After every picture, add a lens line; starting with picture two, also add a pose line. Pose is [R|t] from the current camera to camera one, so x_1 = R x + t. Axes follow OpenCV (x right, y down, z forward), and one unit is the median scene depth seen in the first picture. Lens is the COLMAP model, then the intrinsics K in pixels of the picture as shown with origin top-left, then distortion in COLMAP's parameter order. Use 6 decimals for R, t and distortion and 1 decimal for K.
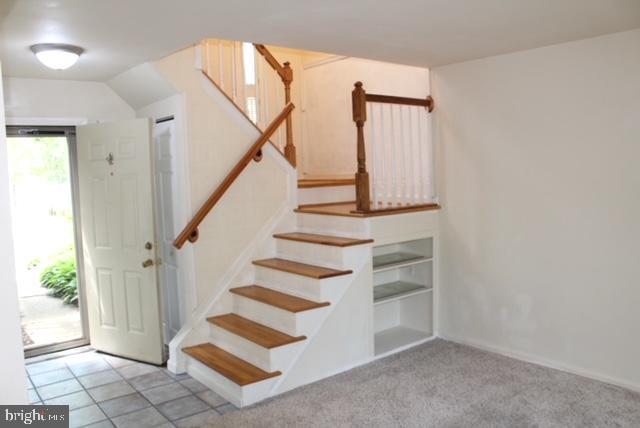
lens RADIAL K [[539.8, 0, 320.0], [0, 539.8, 214.0], [0, 0, 1]] dist [-0.177393, 0.150992]
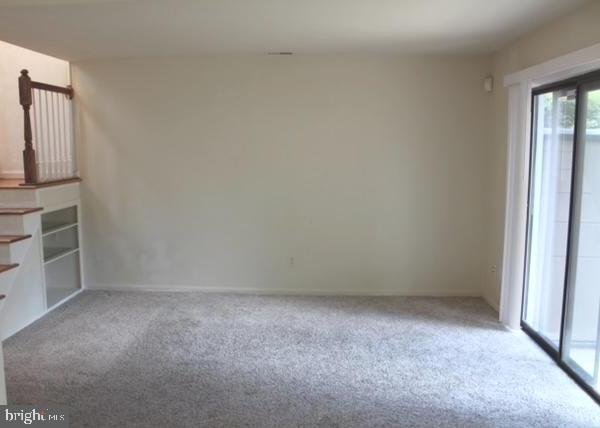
lens RADIAL K [[543.3, 0, 300.0], [0, 543.3, 214.0], [0, 0, 1]] dist [-0.004024, -0.005227]
pose [[0.662036, -0.066609, 0.746506, -0.409263], [0.041407, 0.997772, 0.052308, 0.022322], [-0.748327, -0.003719, 0.663320, -0.198674]]
